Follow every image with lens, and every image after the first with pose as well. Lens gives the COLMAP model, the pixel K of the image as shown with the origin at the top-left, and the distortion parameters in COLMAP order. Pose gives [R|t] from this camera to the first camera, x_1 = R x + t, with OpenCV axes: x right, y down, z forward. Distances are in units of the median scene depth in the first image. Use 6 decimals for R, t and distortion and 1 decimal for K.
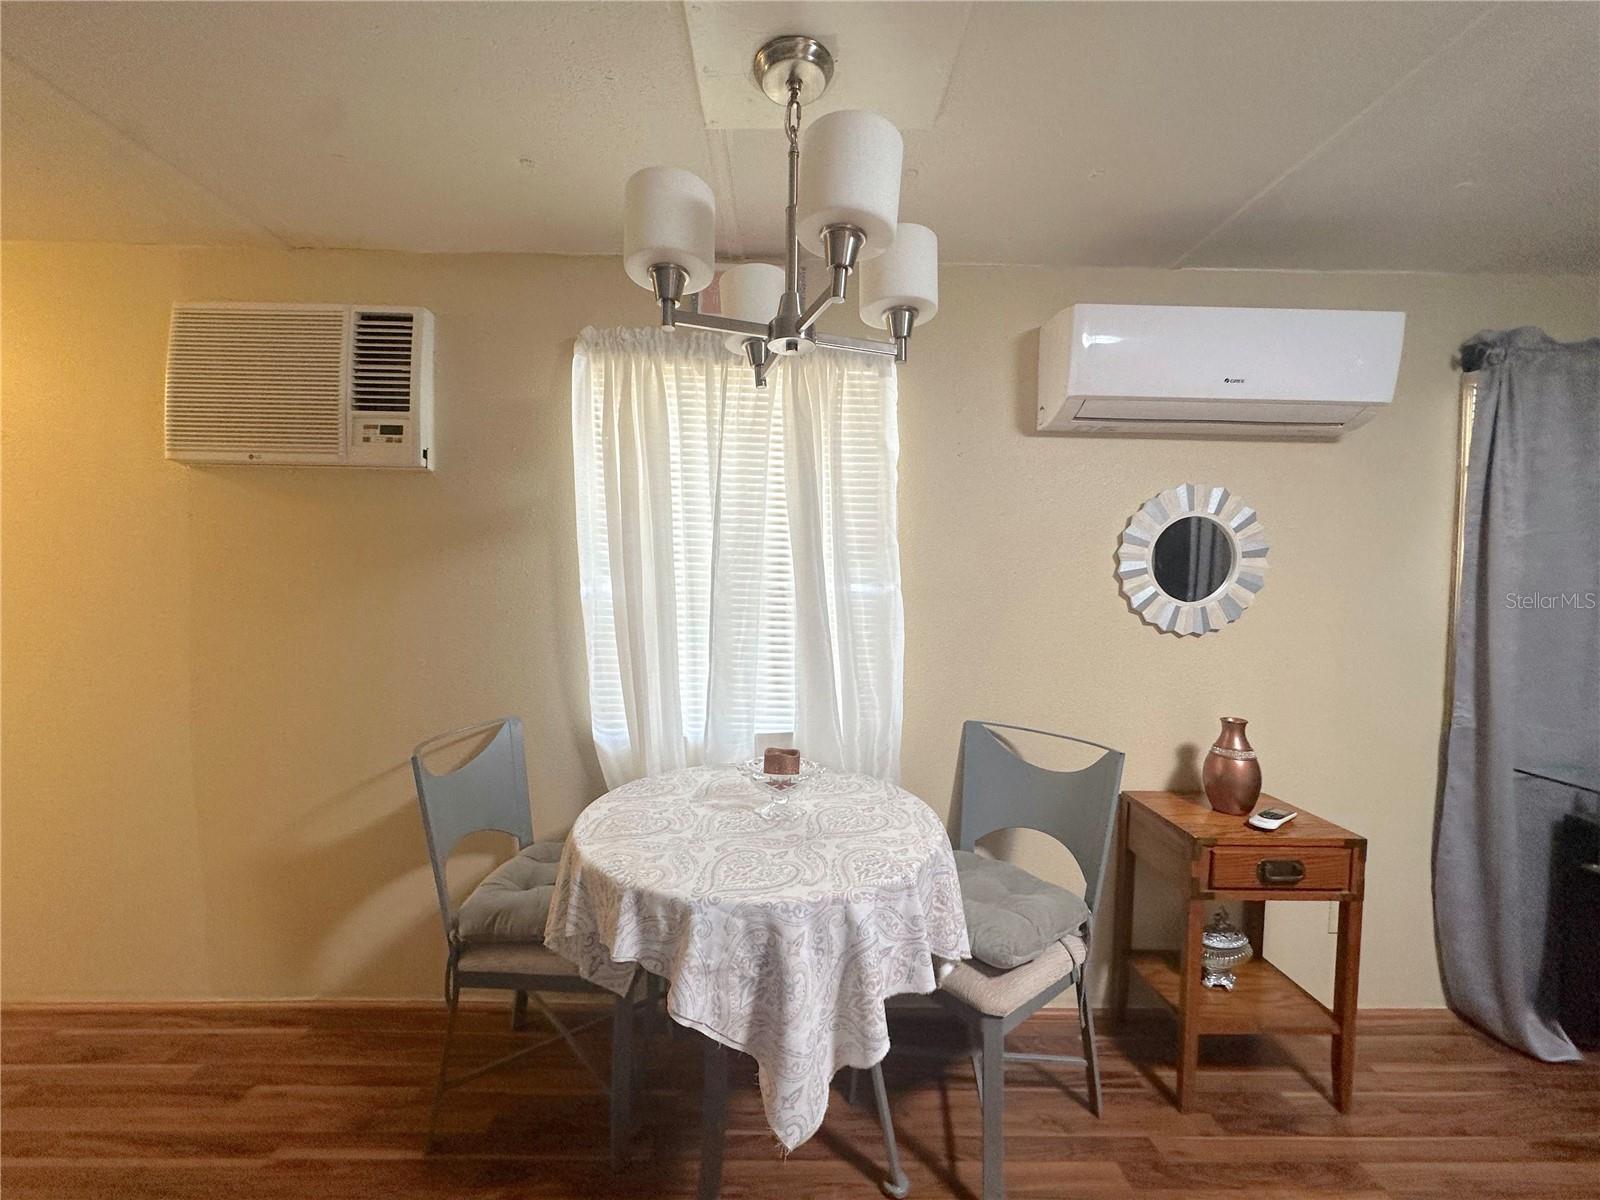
lens RADIAL K [[656.1, 0, 800.0], [0, 656.1, 600.0], [0, 0, 1]] dist [-0.001743, -0.000264]
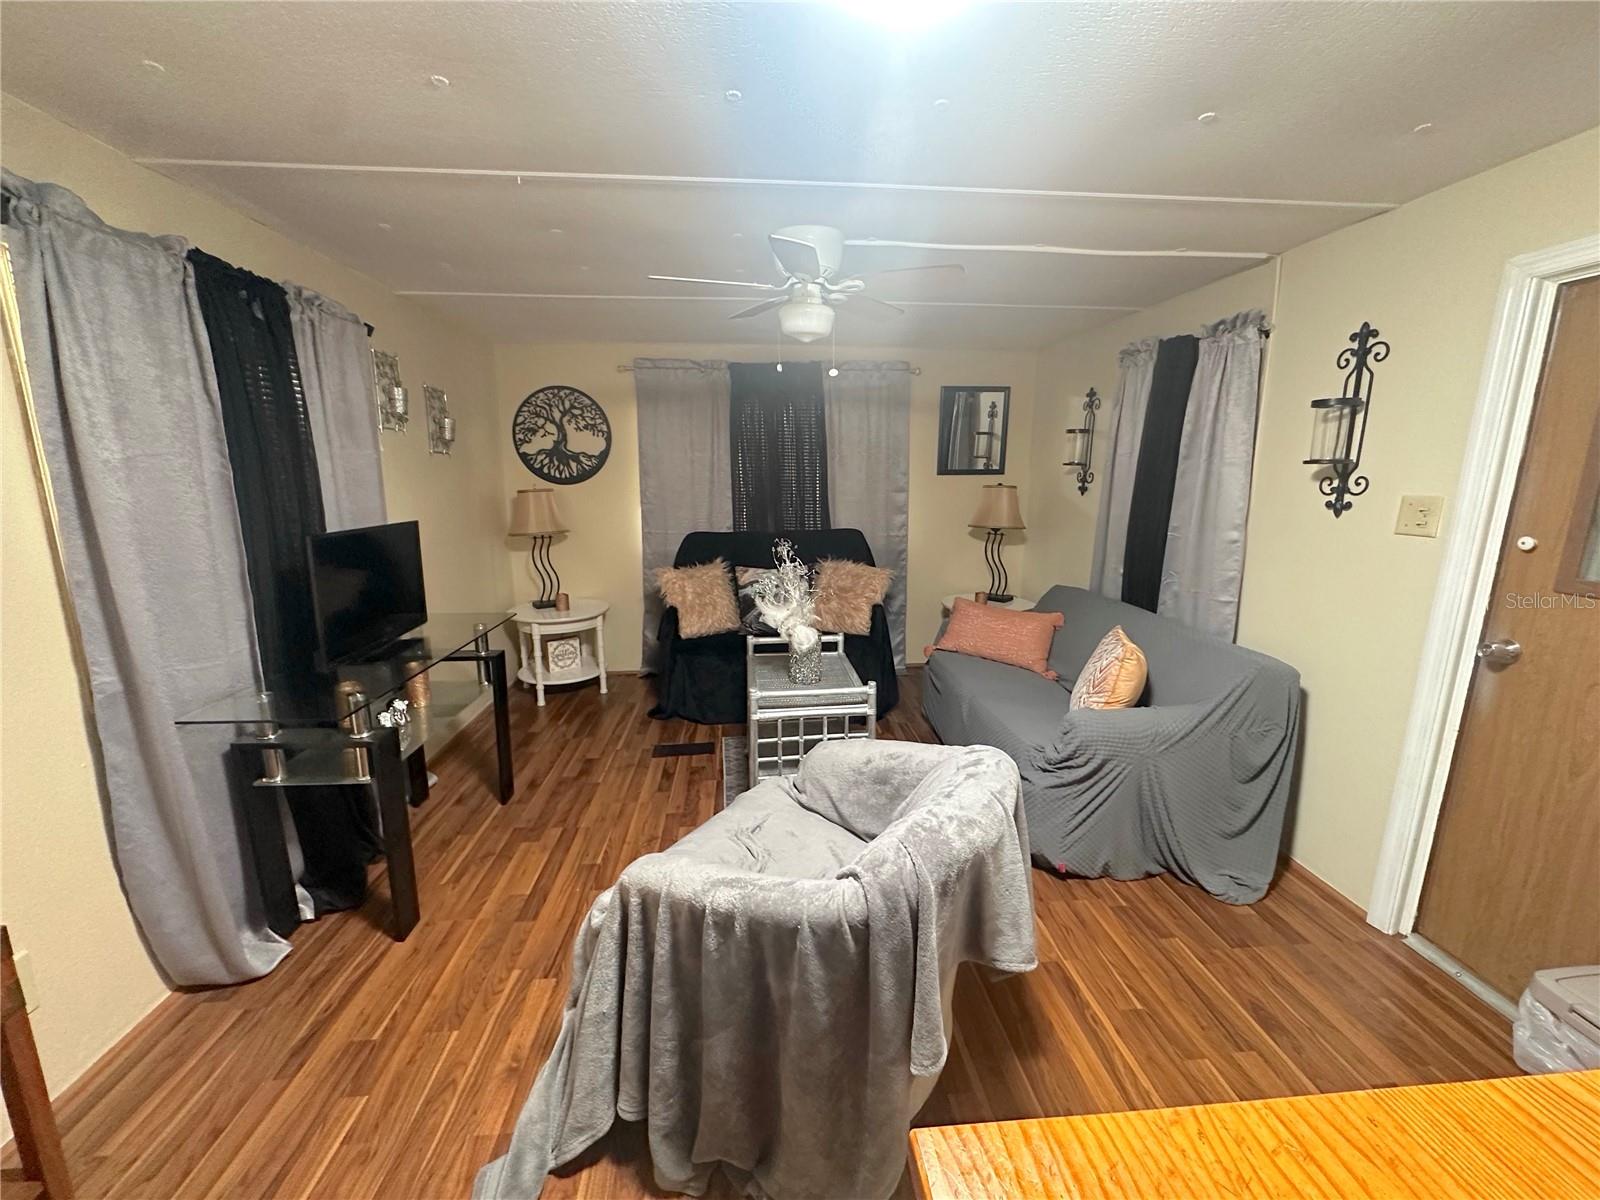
lens RADIAL K [[639.7, 0, 798.5], [0, 639.7, 599.5], [0, 0, 1]] dist [-0.004434, 0.000989]
pose [[-0.071362, -0.211027, 0.974872, 0.195494], [0.025068, 0.976675, 0.213253, -0.072924], [-0.997135, 0.039656, -0.064408, 0.181840]]
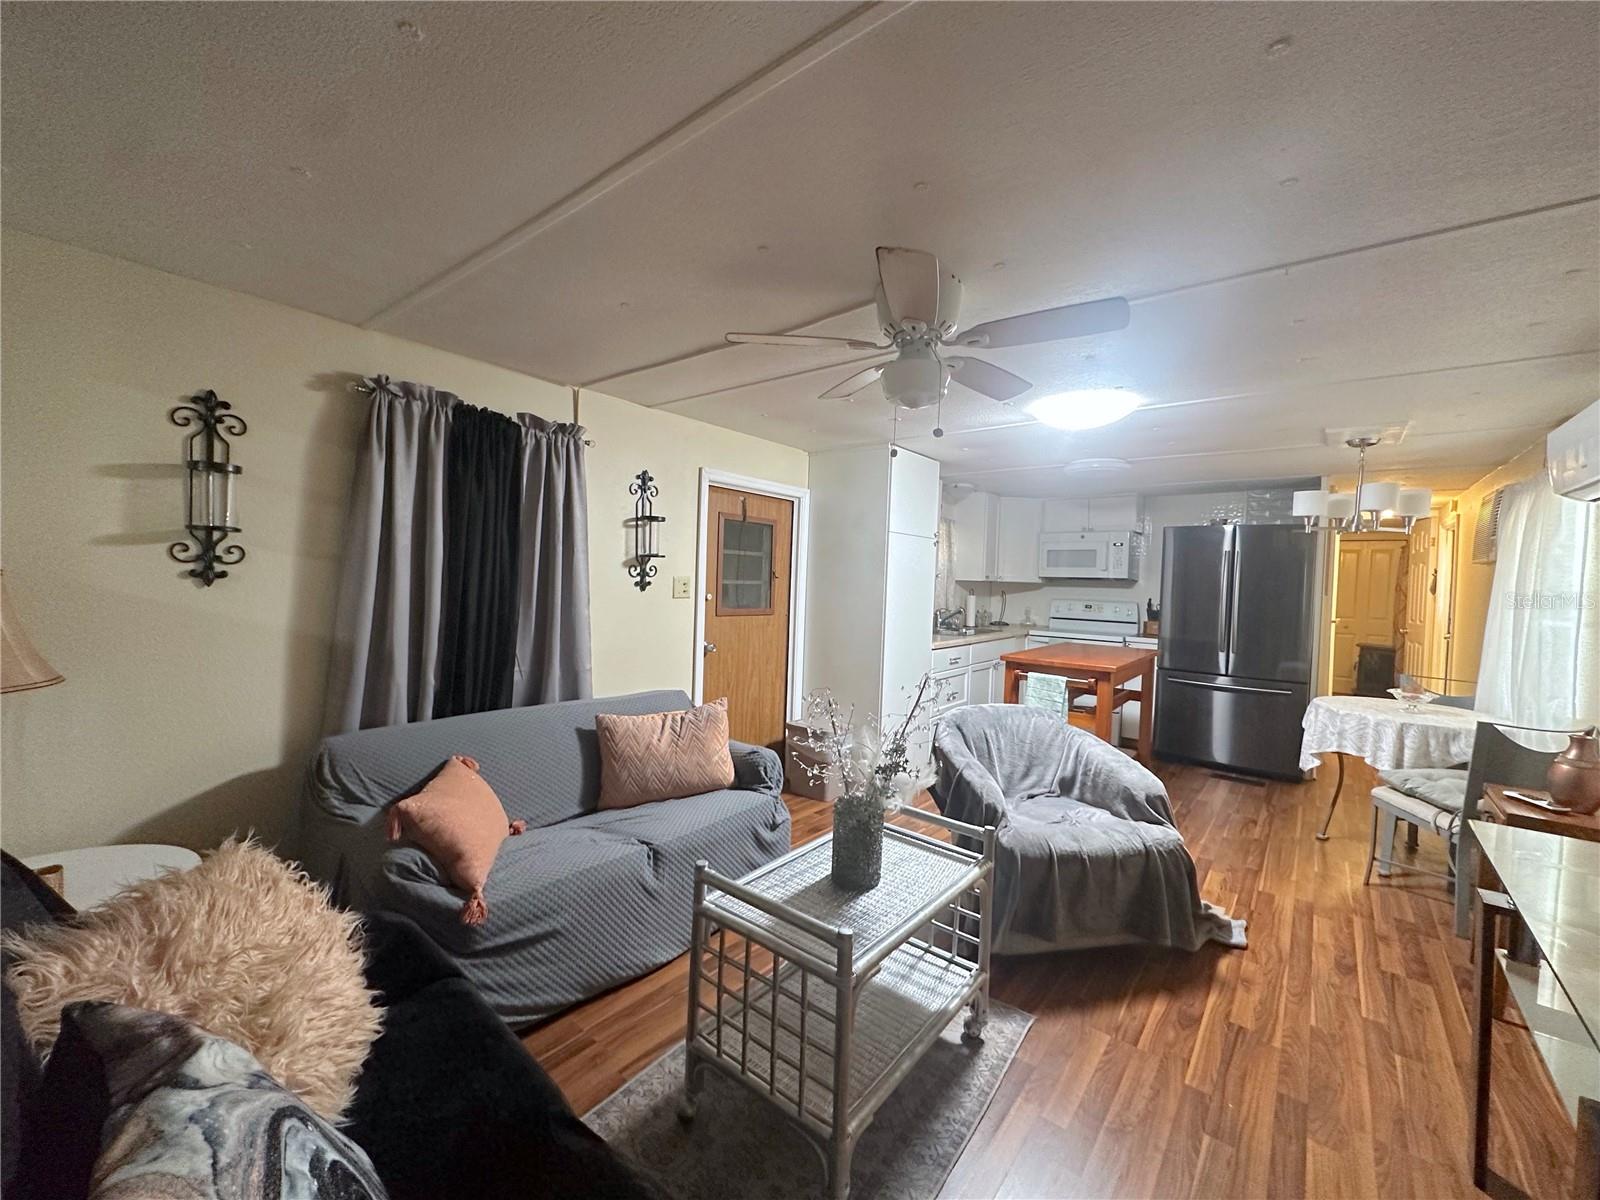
lens RADIAL K [[639.7, 0, 798.5], [0, 639.7, 599.5], [0, 0, 1]] dist [-0.004434, 0.000989]
pose [[-0.642080, -0.008123, -0.766595, 2.391654], [-0.062829, 0.997138, 0.042058, -0.026145], [0.764059, 0.075168, -0.640753, 0.596906]]
